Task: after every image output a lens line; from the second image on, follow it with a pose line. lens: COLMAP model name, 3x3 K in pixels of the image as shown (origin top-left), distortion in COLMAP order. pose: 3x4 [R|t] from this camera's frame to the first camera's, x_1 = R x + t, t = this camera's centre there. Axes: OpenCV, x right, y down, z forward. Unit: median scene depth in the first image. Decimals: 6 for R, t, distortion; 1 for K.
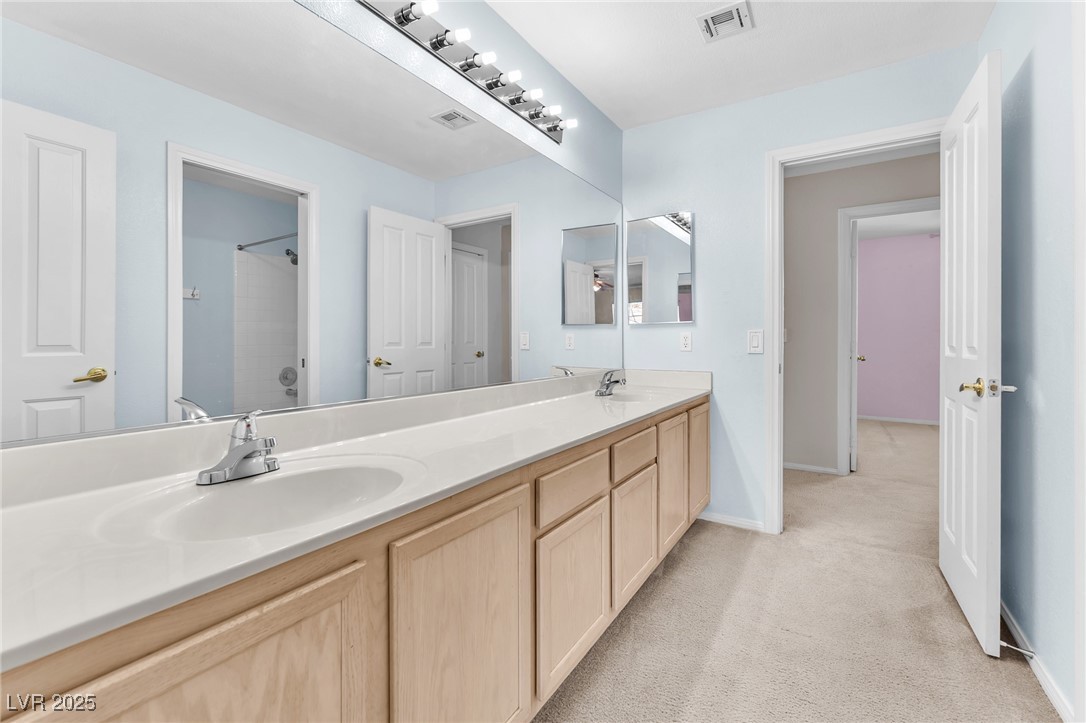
lens RADIAL K [[435.6, 0, 540.4], [0, 435.6, 335.9], [0, 0, 1]] dist [-0.000434, -0.000029]
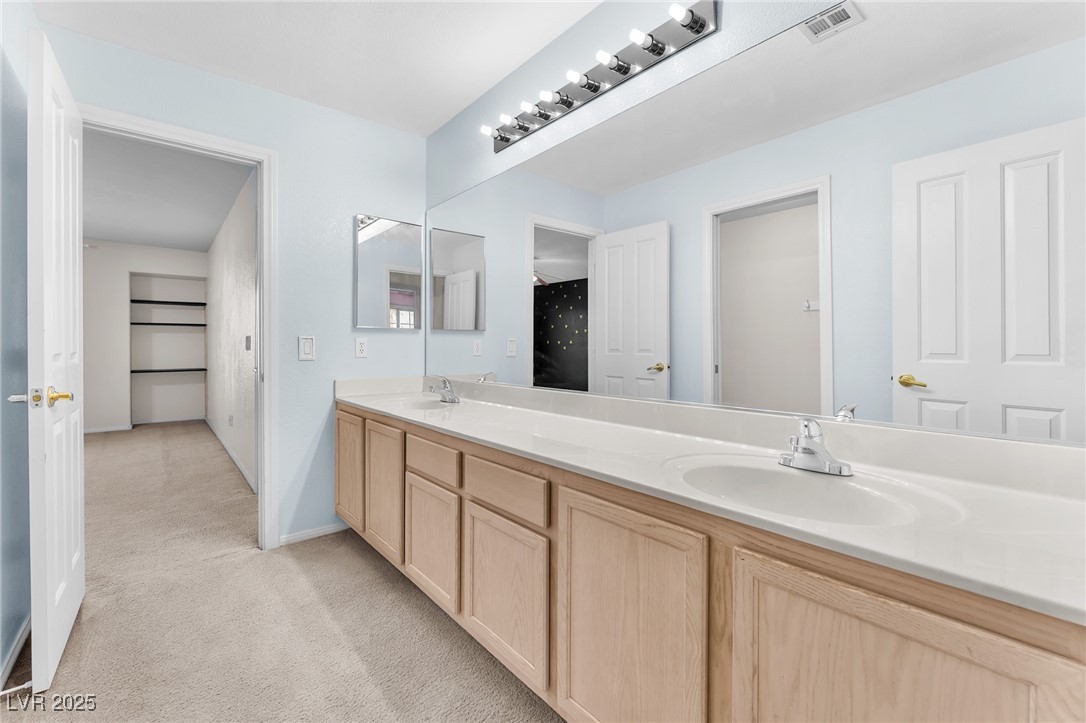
lens RADIAL K [[444.6, 0, 542.3], [0, 444.6, 346.6], [0, 0, 1]] dist [-0.000005, -0.000007]
pose [[-0.253480, 0.003304, -0.967335, 0.755054], [0.002545, 0.999993, 0.002749, 0.002537], [0.967337, -0.001766, -0.253487, 0.977748]]
